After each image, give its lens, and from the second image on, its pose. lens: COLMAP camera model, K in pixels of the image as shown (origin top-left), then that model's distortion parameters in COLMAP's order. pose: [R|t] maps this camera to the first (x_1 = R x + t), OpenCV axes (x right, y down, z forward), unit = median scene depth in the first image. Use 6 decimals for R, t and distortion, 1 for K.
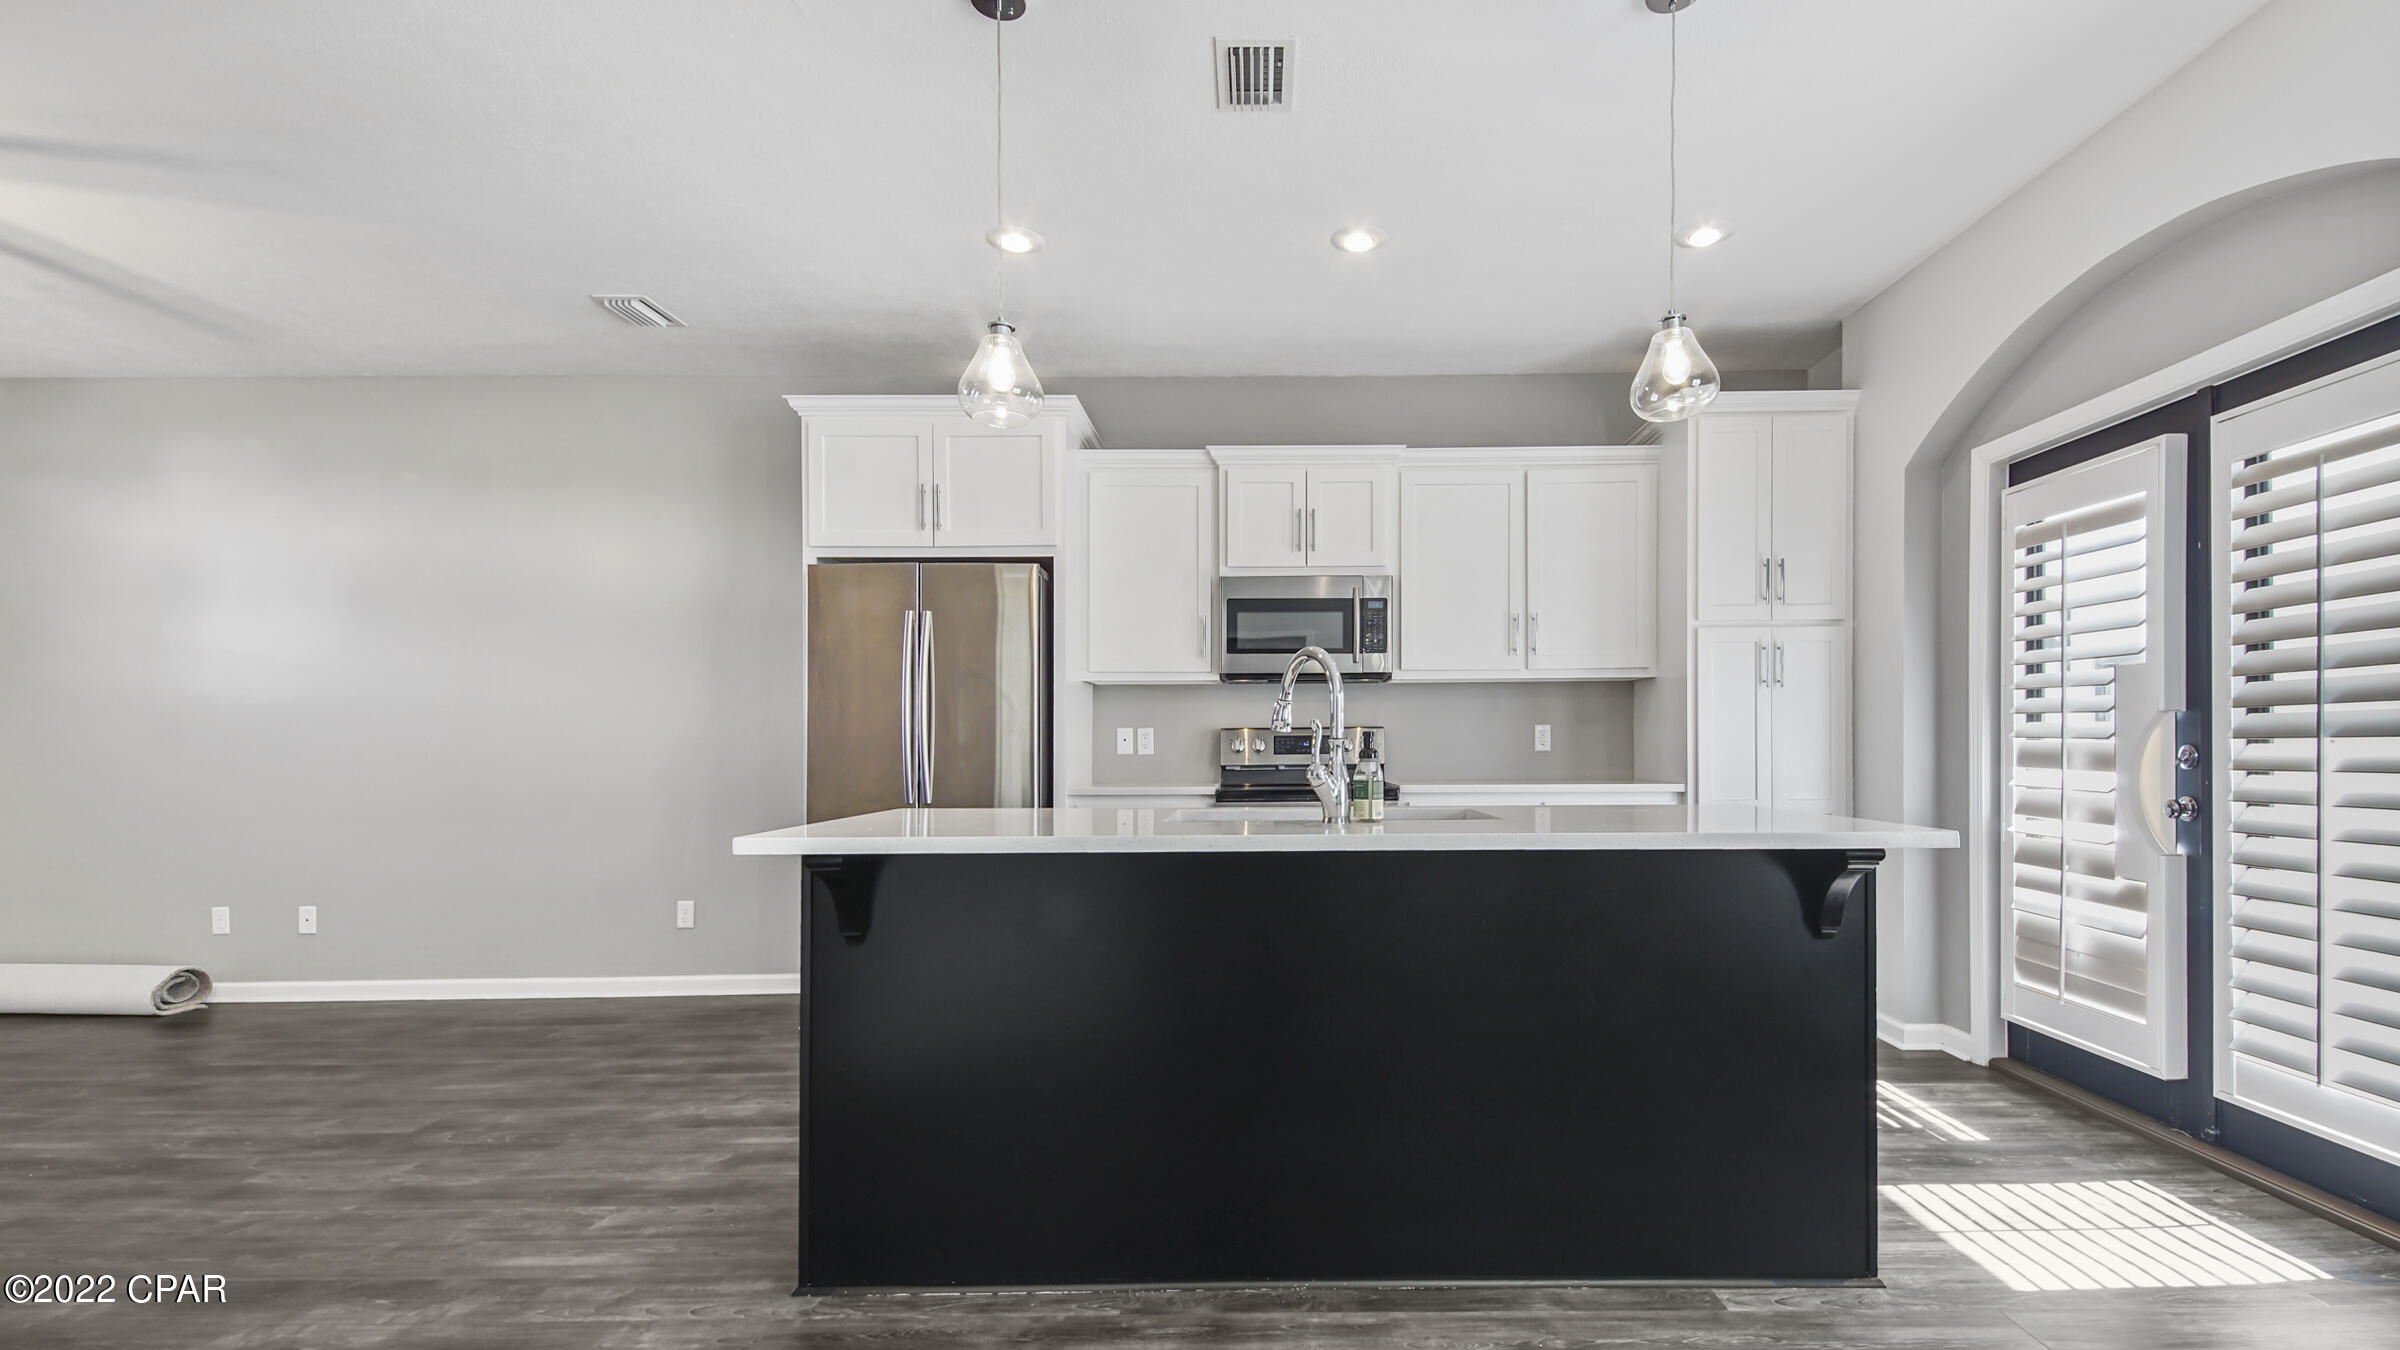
lens RADIAL K [[1068.1, 0, 1201.4], [0, 1068.1, 751.6], [0, 0, 1]] dist [-0.002206, -0.000476]
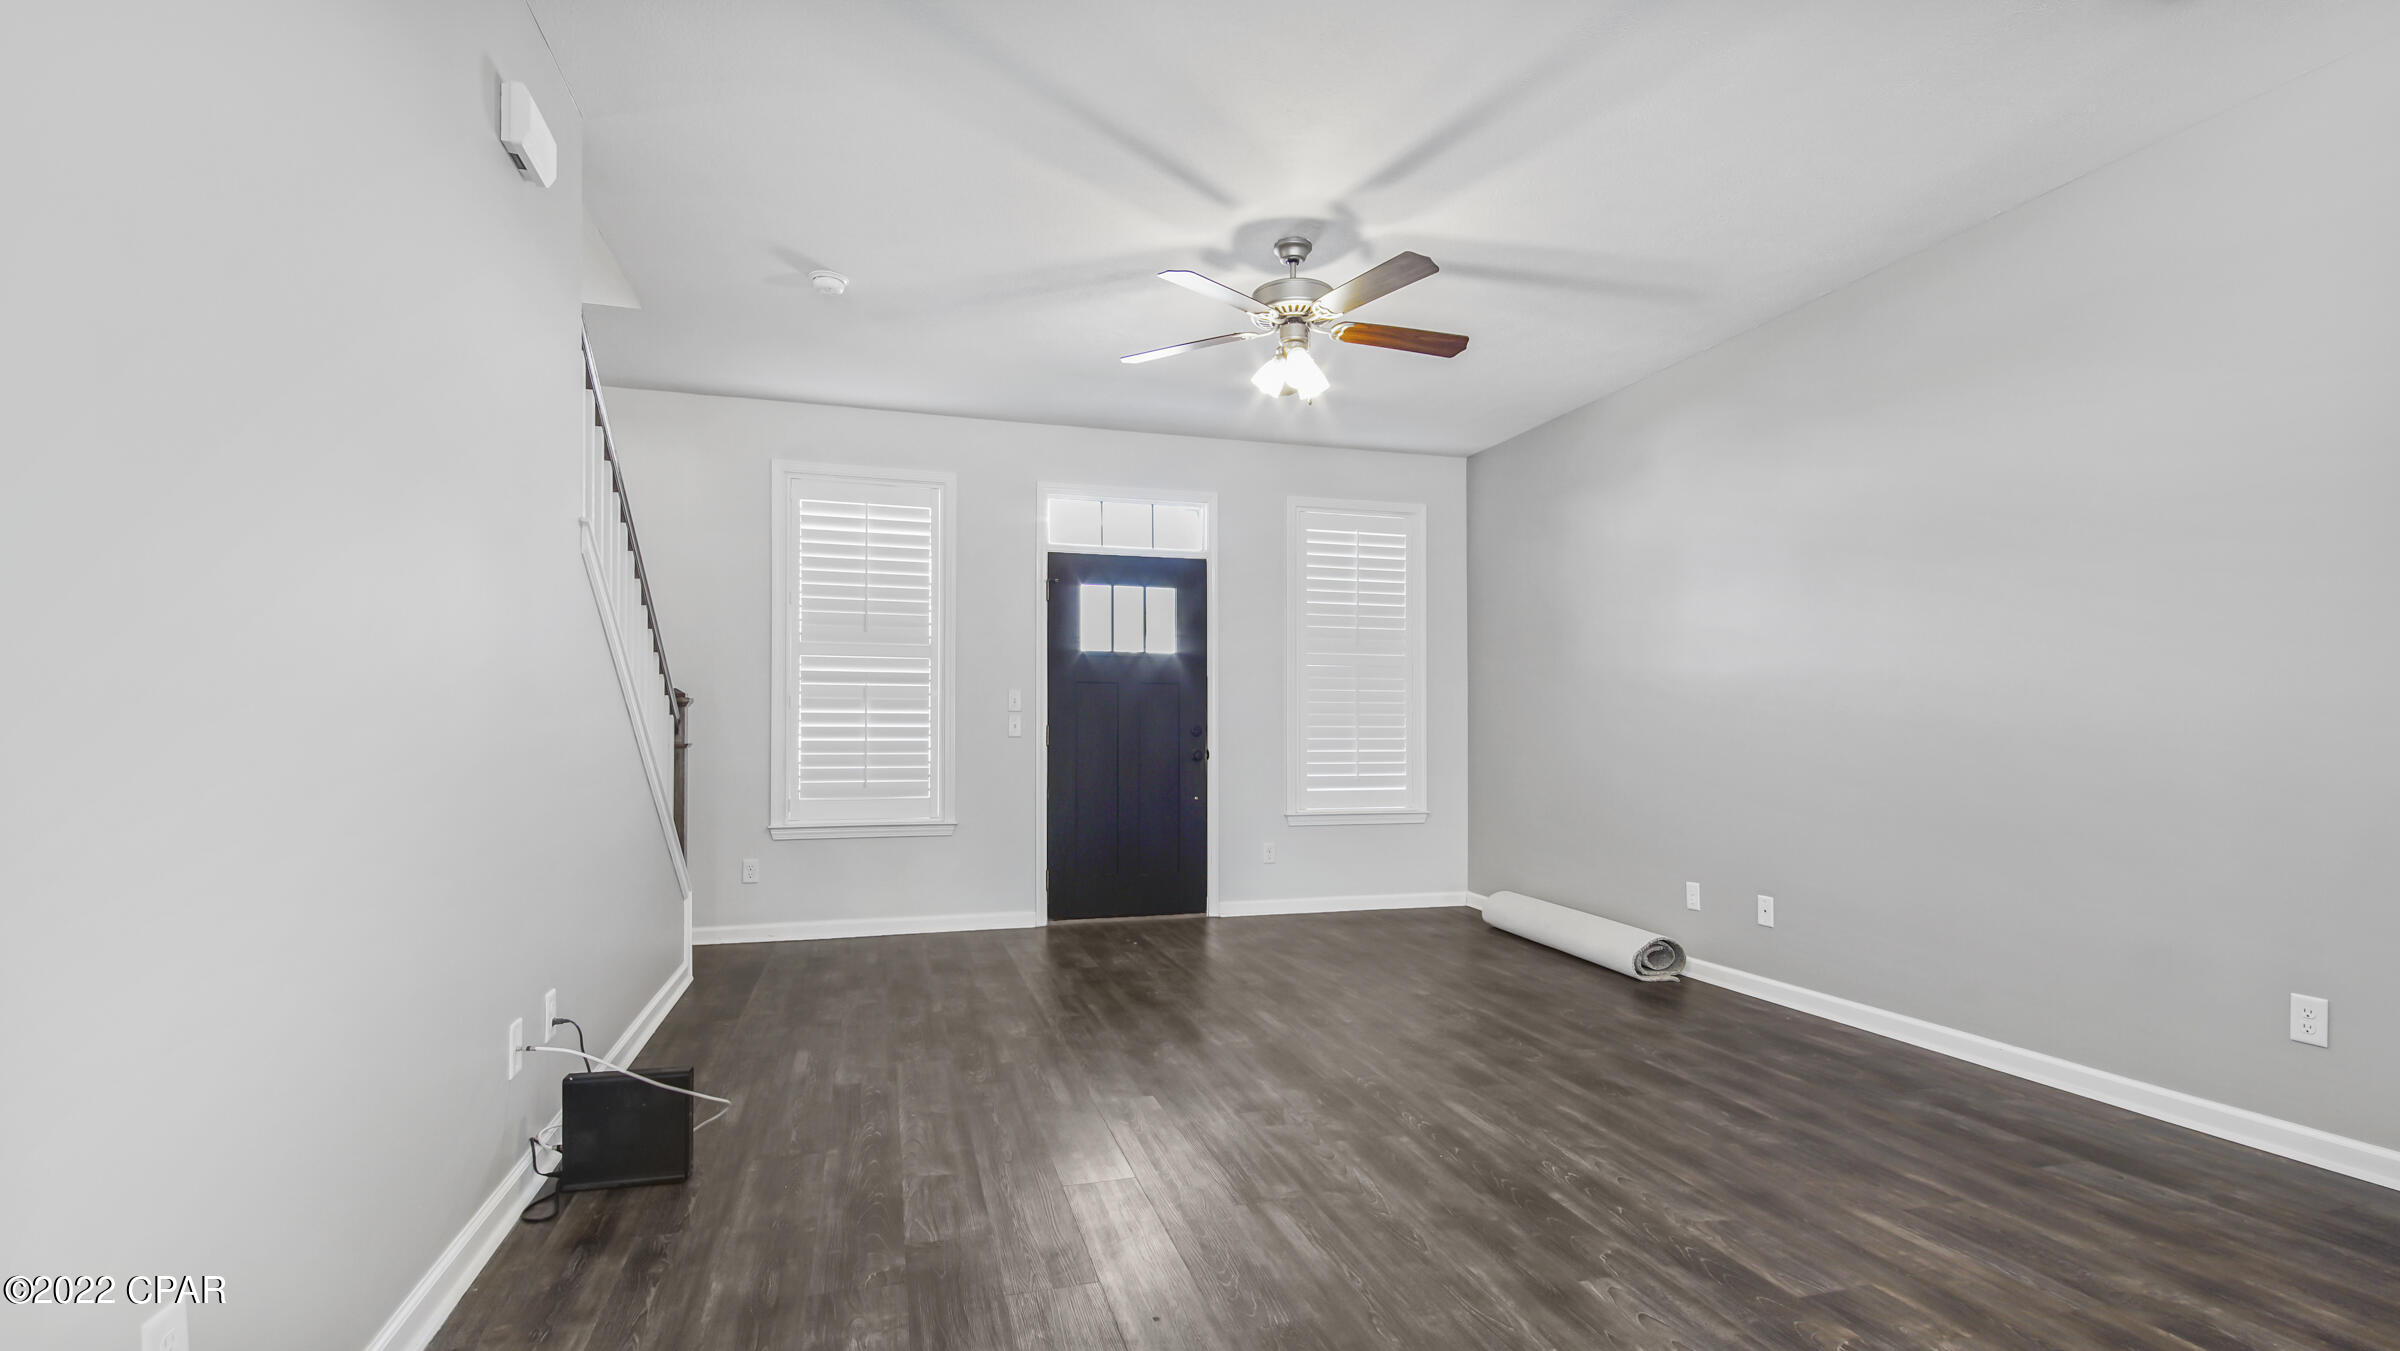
lens RADIAL K [[1016.9, 0, 1194.8], [0, 1016.9, 724.1], [0, 0, 1]] dist [0.012521, -0.000166]
pose [[0.298114, 0.002715, -0.954526, -0.168488], [-0.007088, 0.999975, 0.000630, -0.001128], [0.954504, 0.006578, 0.298126, 0.311637]]
